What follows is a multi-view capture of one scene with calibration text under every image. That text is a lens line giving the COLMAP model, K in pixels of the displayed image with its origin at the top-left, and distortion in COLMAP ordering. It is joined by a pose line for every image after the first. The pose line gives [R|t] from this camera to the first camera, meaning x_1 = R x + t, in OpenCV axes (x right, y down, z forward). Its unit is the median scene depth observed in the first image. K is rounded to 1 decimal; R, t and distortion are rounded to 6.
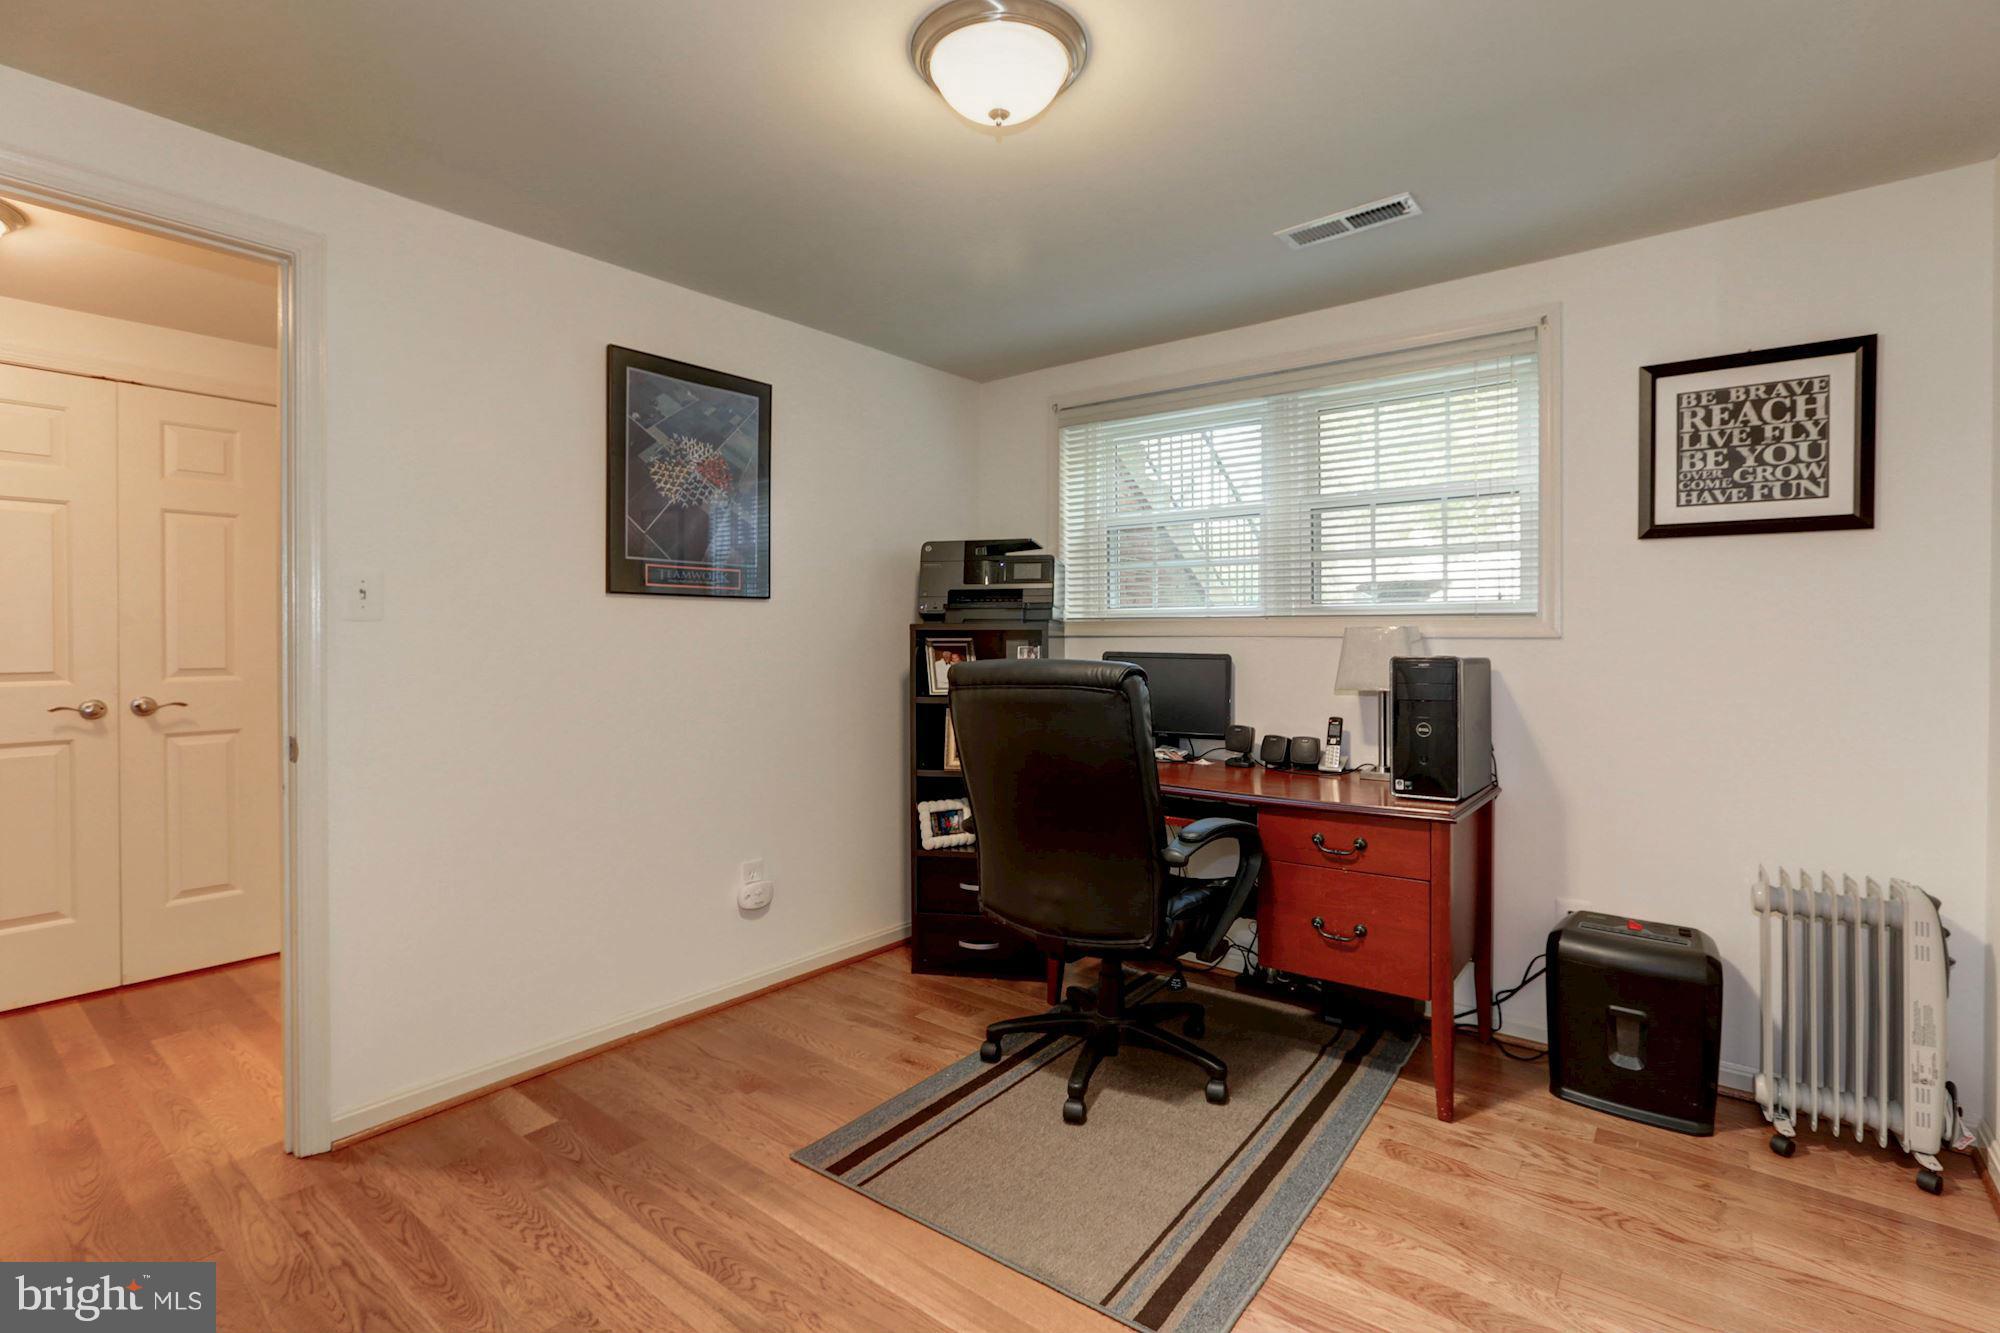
lens RADIAL K [[902.6, 0, 995.4], [0, 902.6, 646.3], [0, 0, 1]] dist [-0.001557, 0.000117]
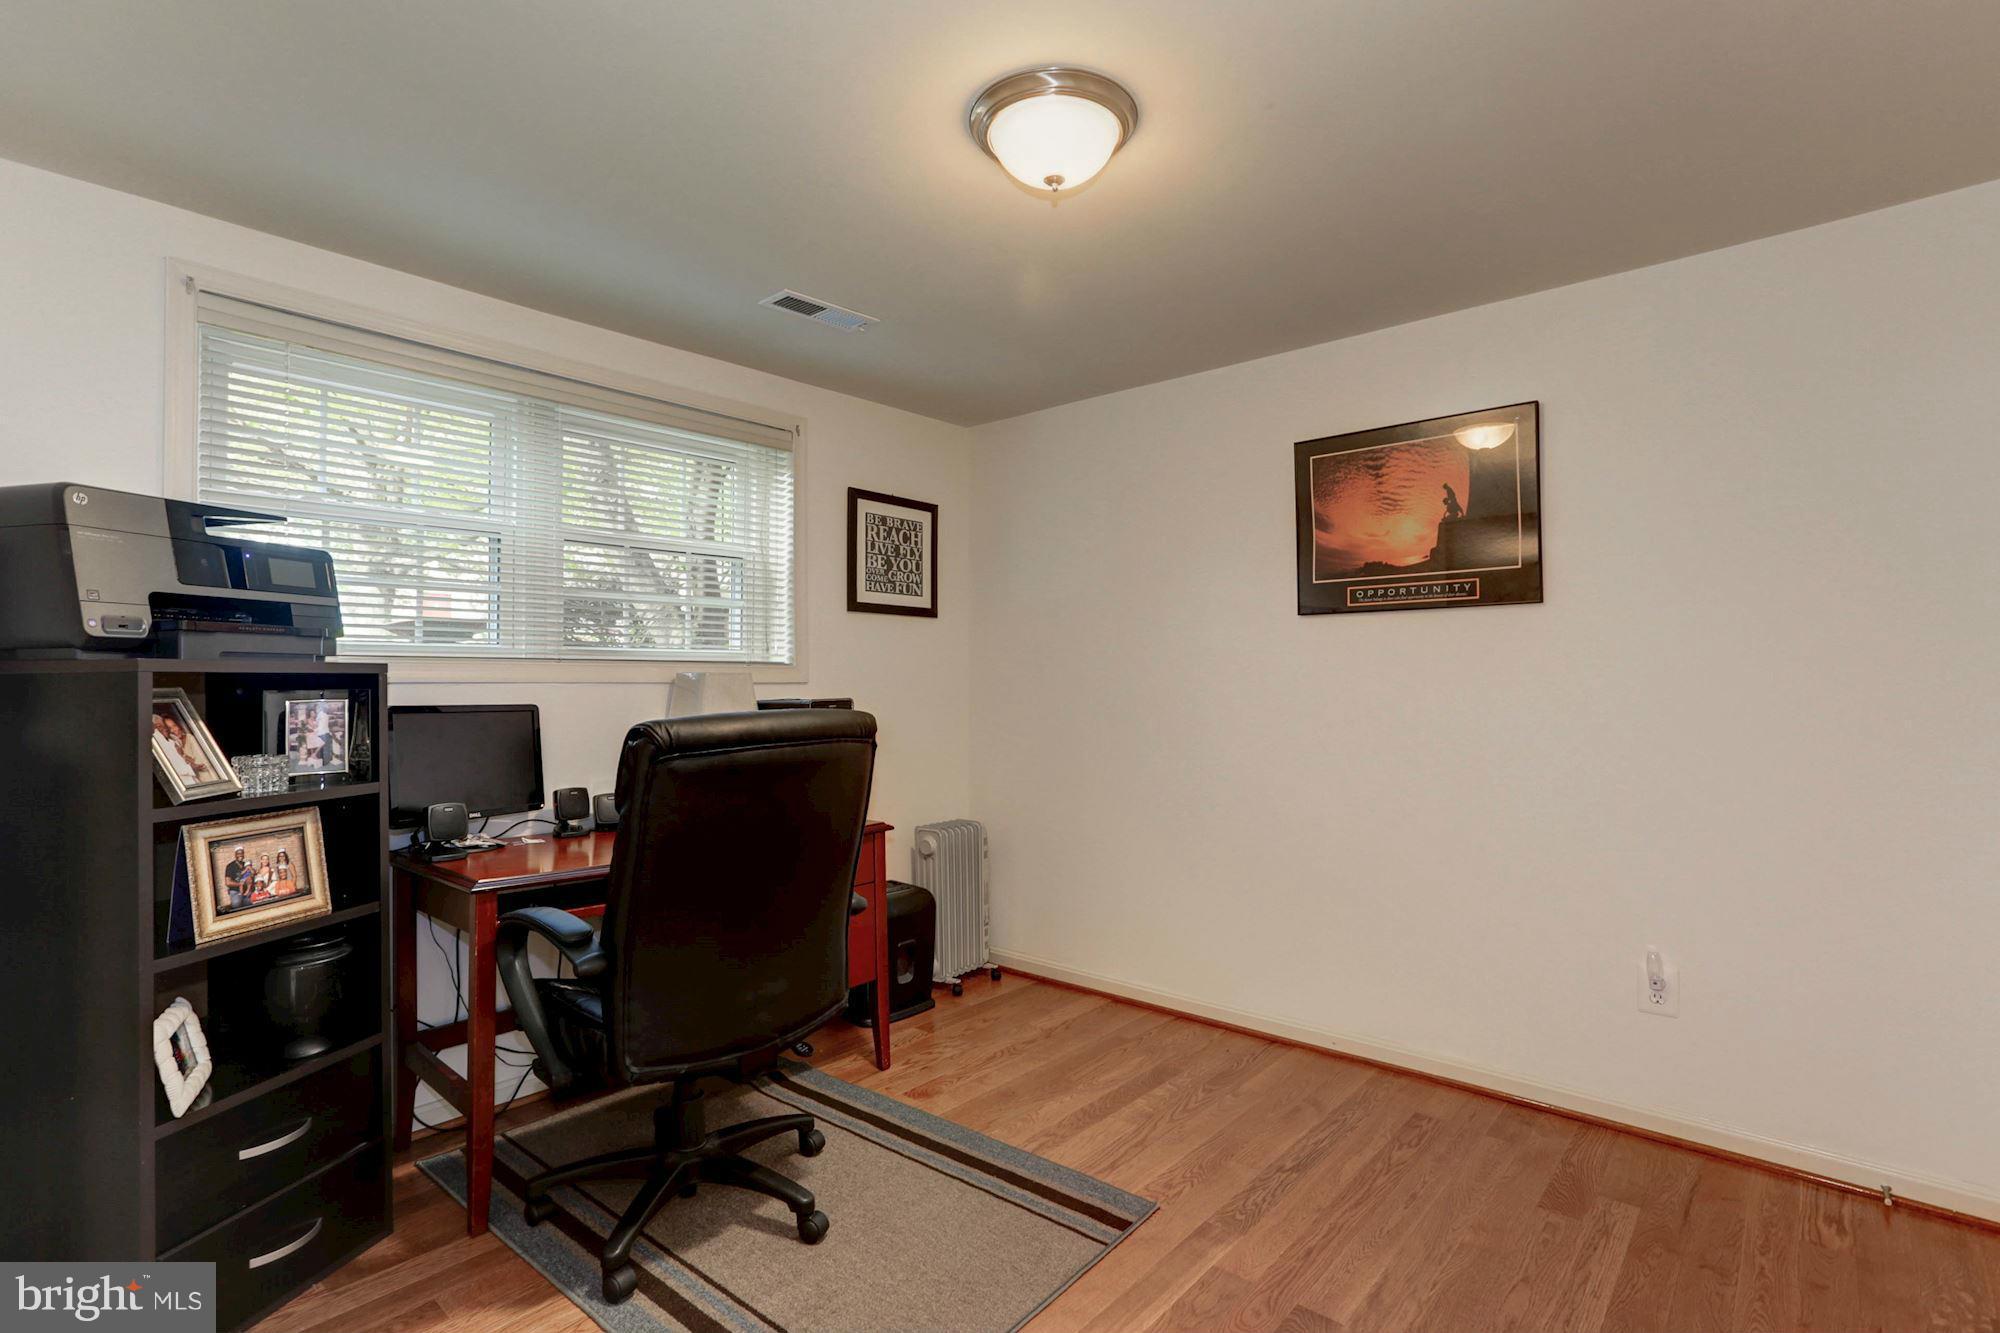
lens RADIAL K [[975.9, 0, 996.5], [0, 975.9, 673.6], [0, 0, 1]] dist [-0.017036, 0.010178]
pose [[0.057826, 0.004497, 0.998317, -0.794035], [0.012318, 0.999911, -0.005218, -0.012734], [-0.998251, 0.012599, 0.057765, 0.717943]]
